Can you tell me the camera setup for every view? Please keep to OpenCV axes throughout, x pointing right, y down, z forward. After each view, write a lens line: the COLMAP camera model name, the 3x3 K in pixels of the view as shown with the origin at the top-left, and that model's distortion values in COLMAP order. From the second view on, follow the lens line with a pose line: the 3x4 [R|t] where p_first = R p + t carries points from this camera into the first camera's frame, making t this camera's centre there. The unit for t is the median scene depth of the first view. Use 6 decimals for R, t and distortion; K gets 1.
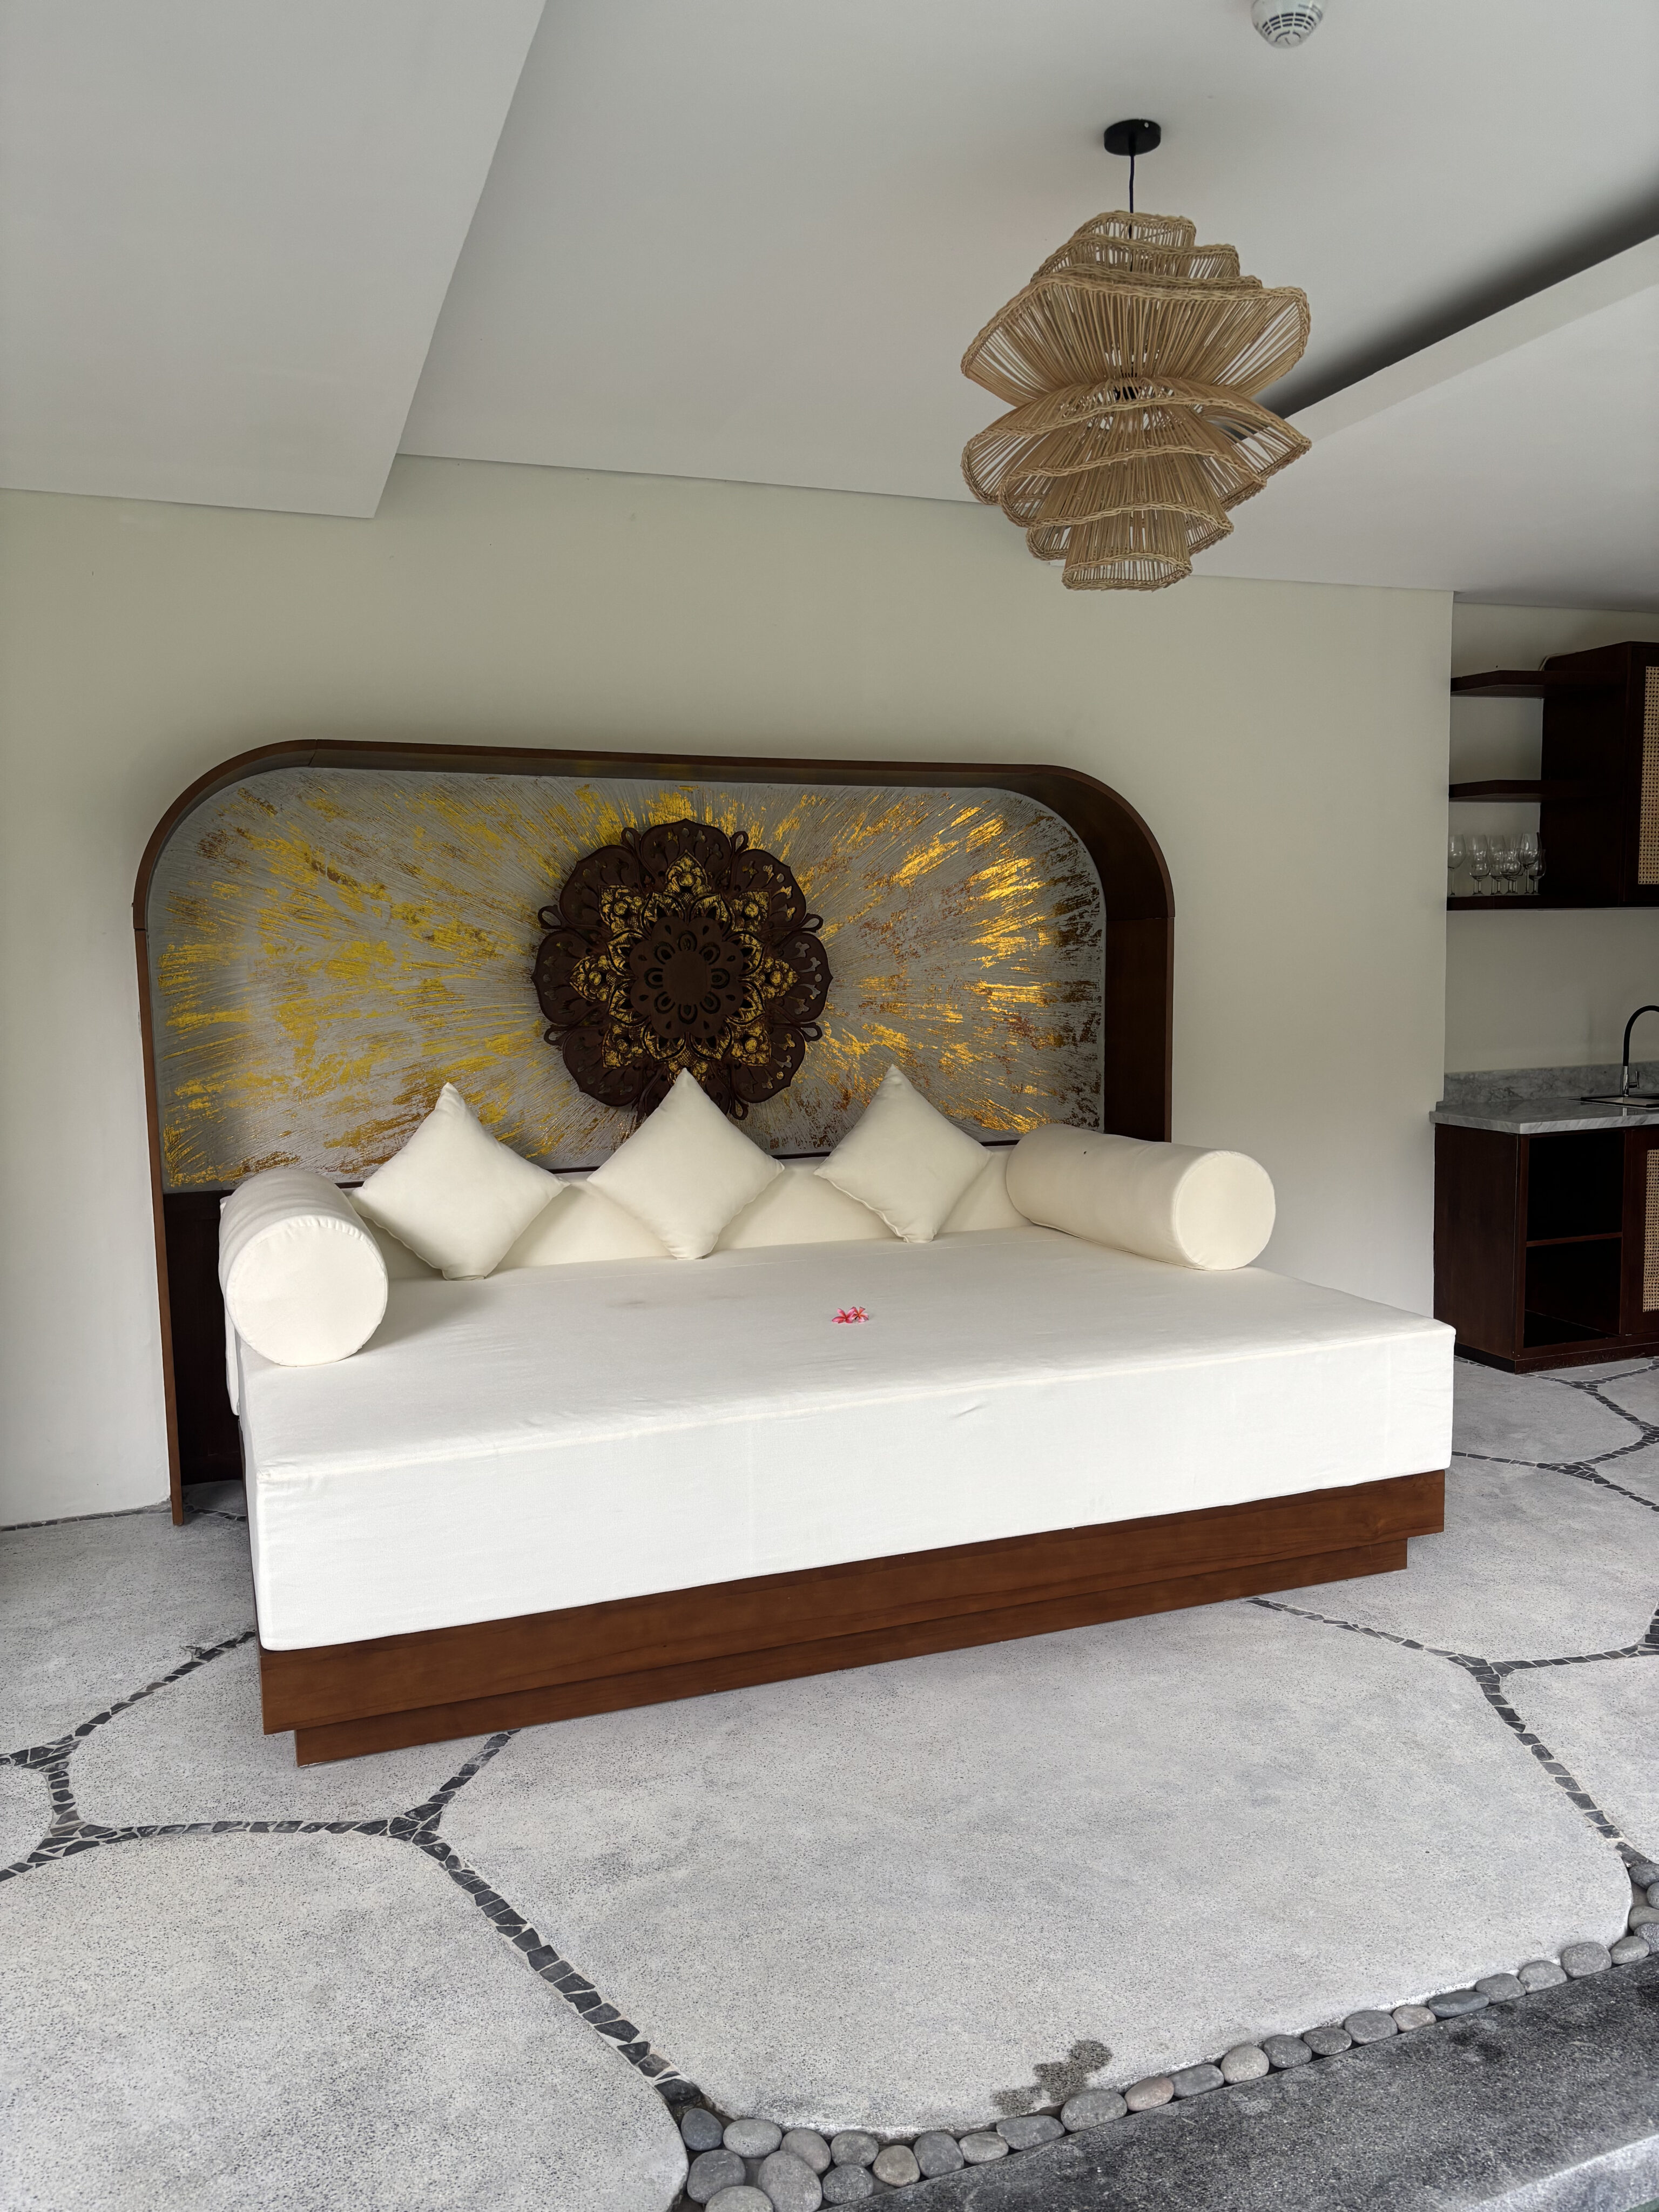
lens RADIAL K [[1657.7, 0, 831.3], [0, 1657.7, 1116.1], [0, 0, 1]] dist [0.050718, -0.063295]
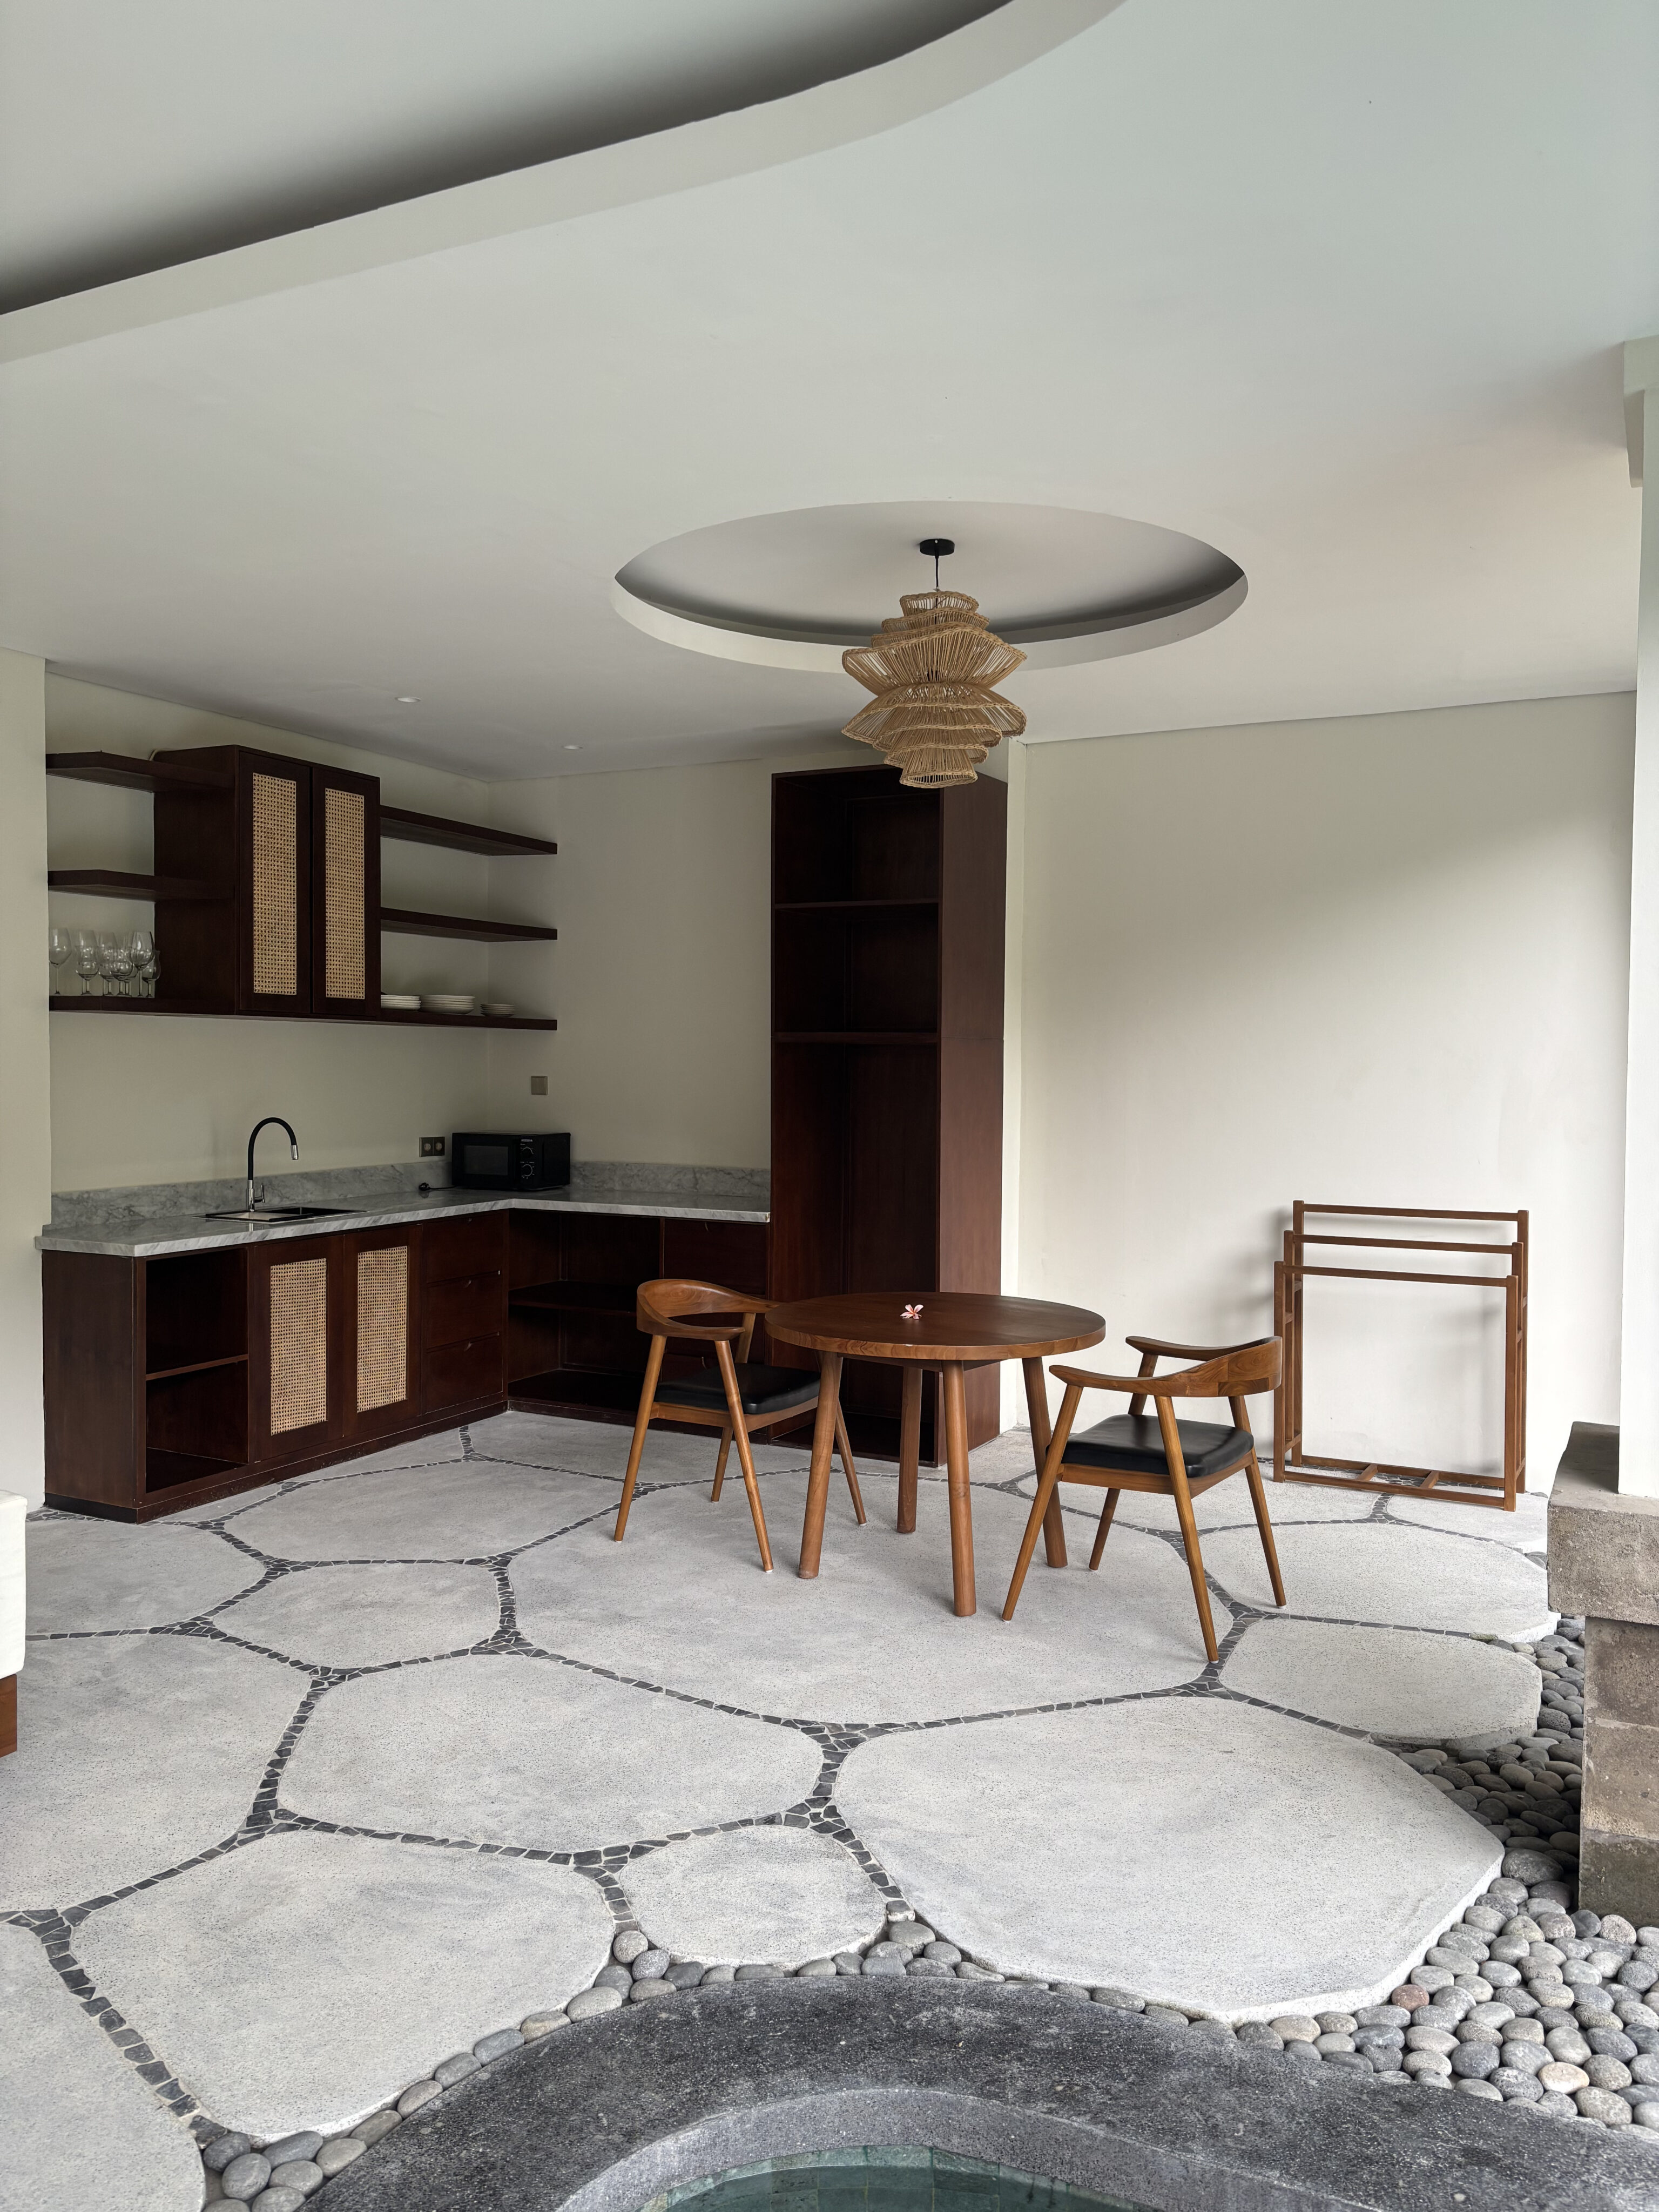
lens RADIAL K [[1684.4, 0, 796.8], [0, 1684.4, 1103.5], [0, 0, 1]] dist [0.074520, -0.056580]
pose [[0.742372, 0.005253, 0.669967, 0.067237], [0.047818, 0.997004, -0.060803, 0.001239], [-0.668279, 0.077175, 0.739897, 0.076033]]
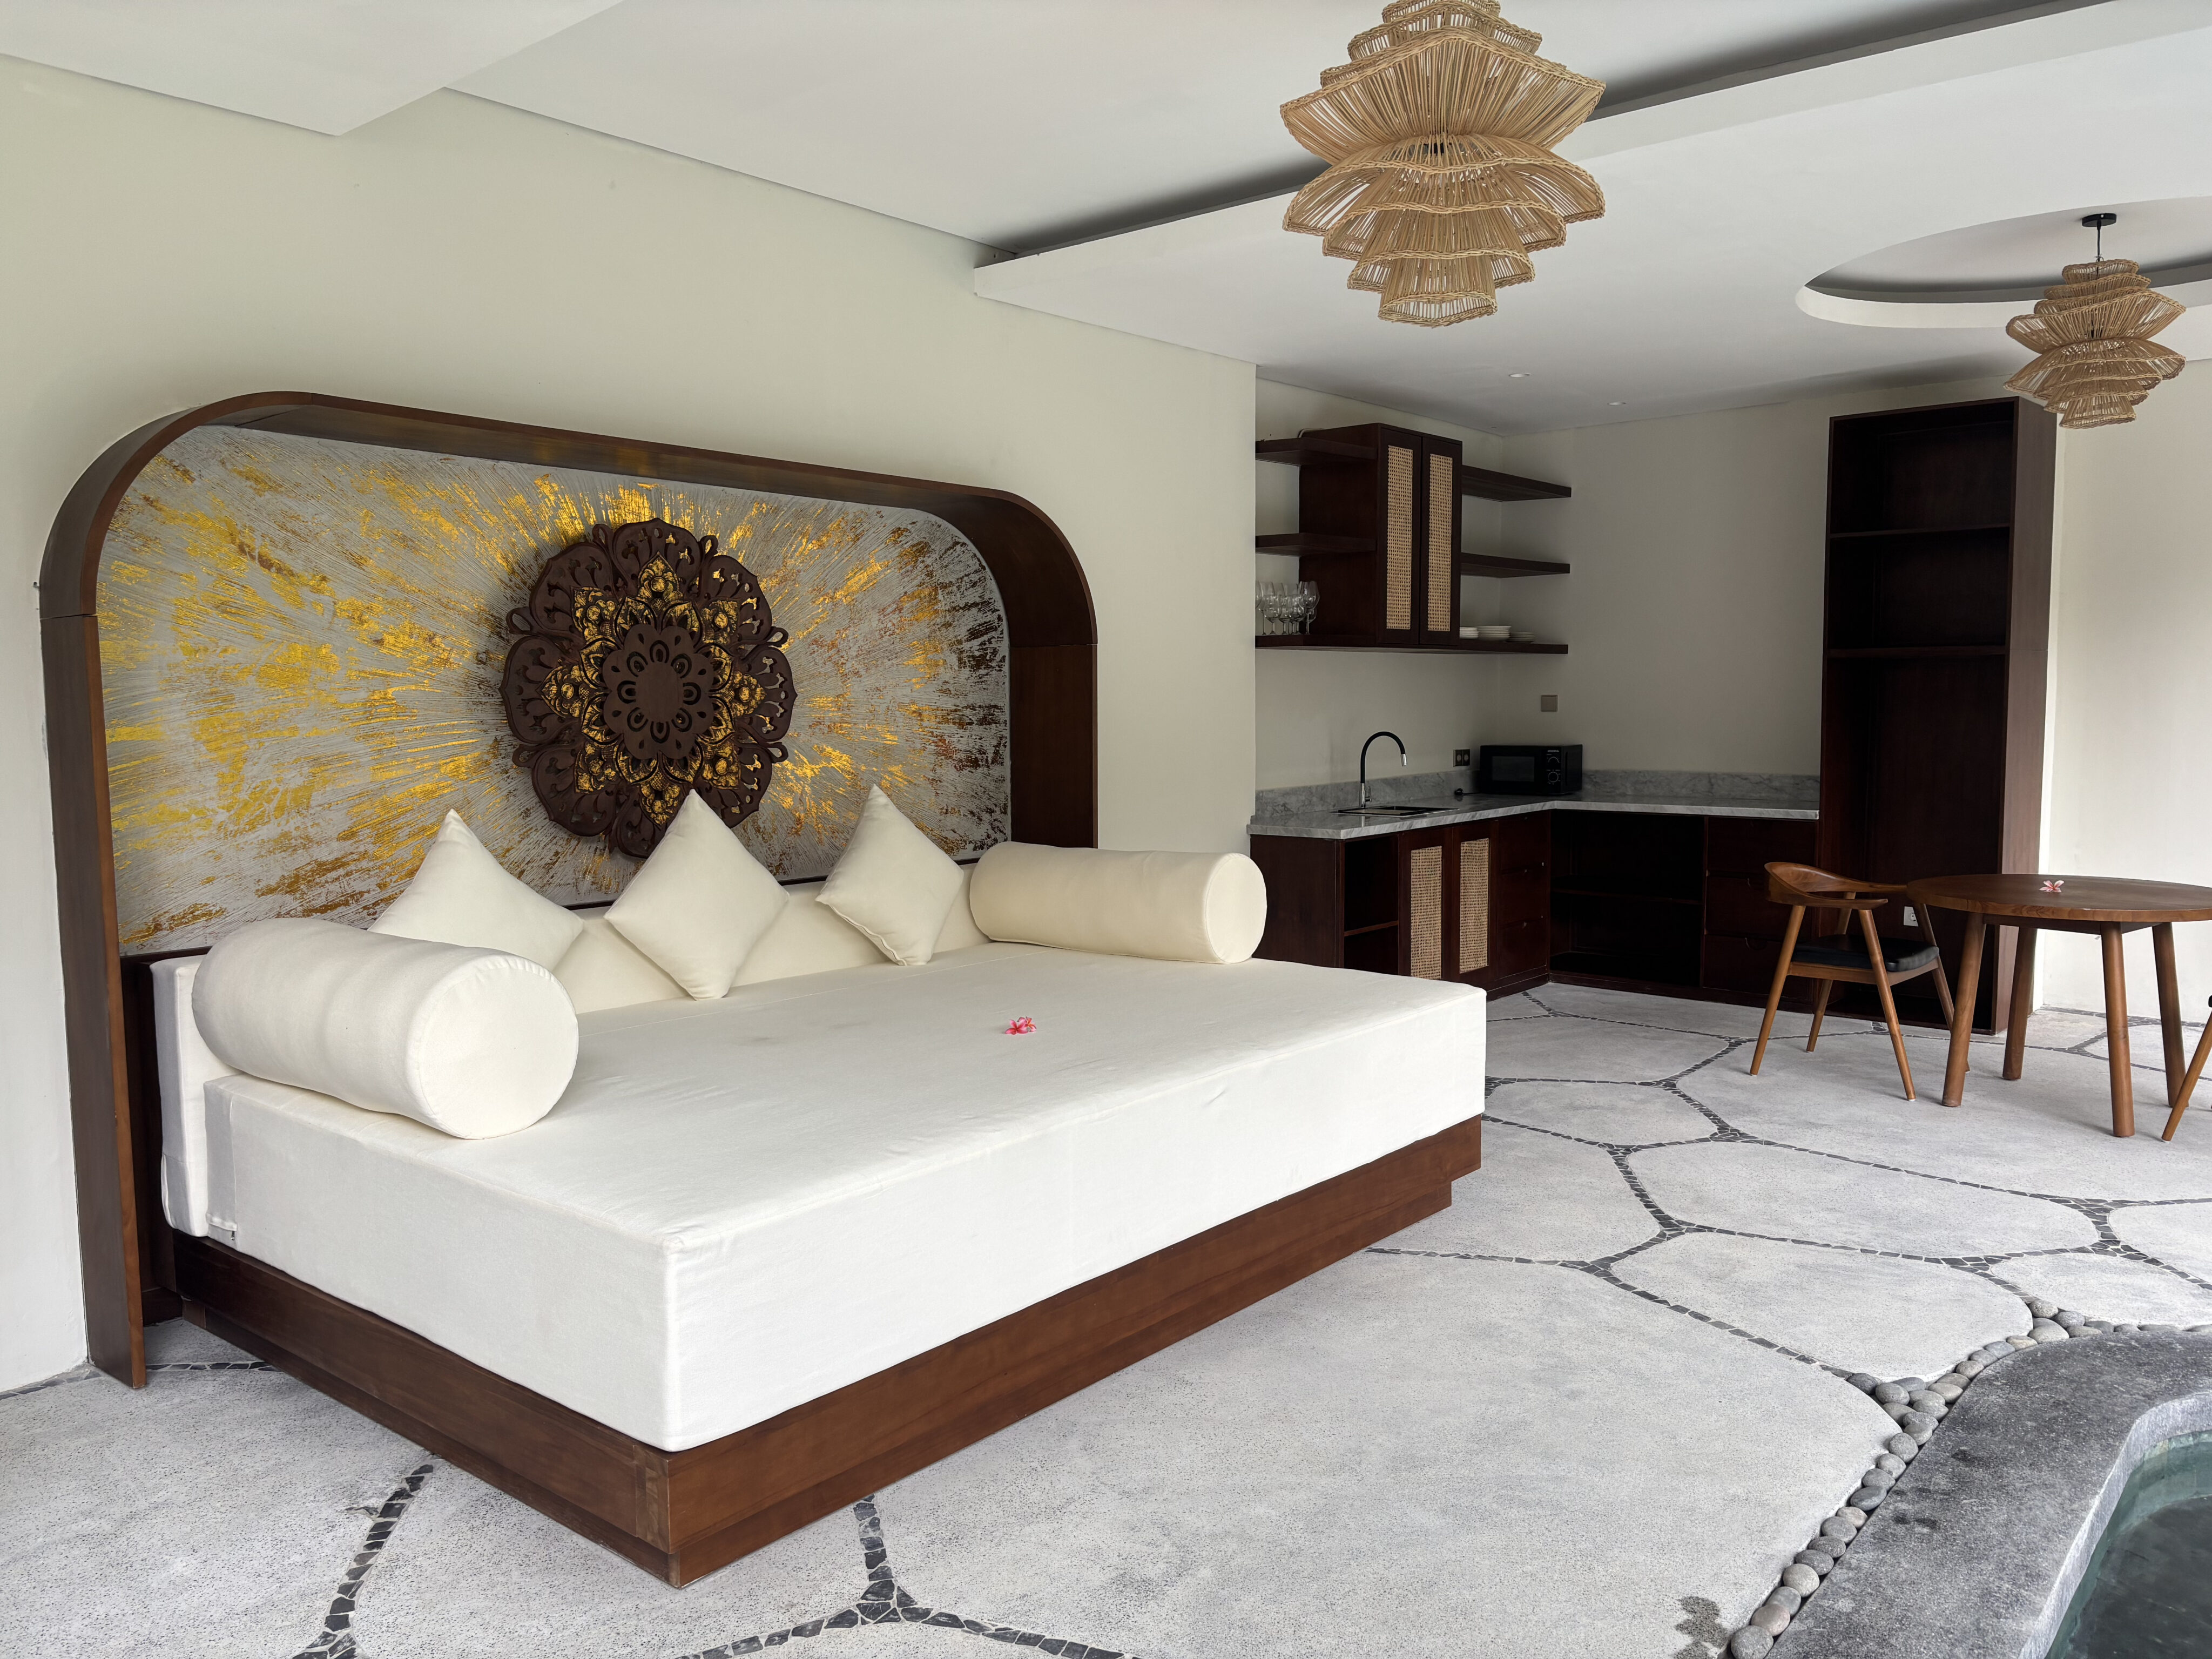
lens RADIAL K [[1657.7, 0, 1115.3], [0, 1657.7, 830.6], [0, 0, 1]] dist [0.050718, -0.063295]
pose [[0.872927, -0.031442, 0.486837, -0.324159], [0.043445, 0.998966, -0.013382, 0.015550], [-0.485913, 0.032832, 0.873391, 0.083801]]
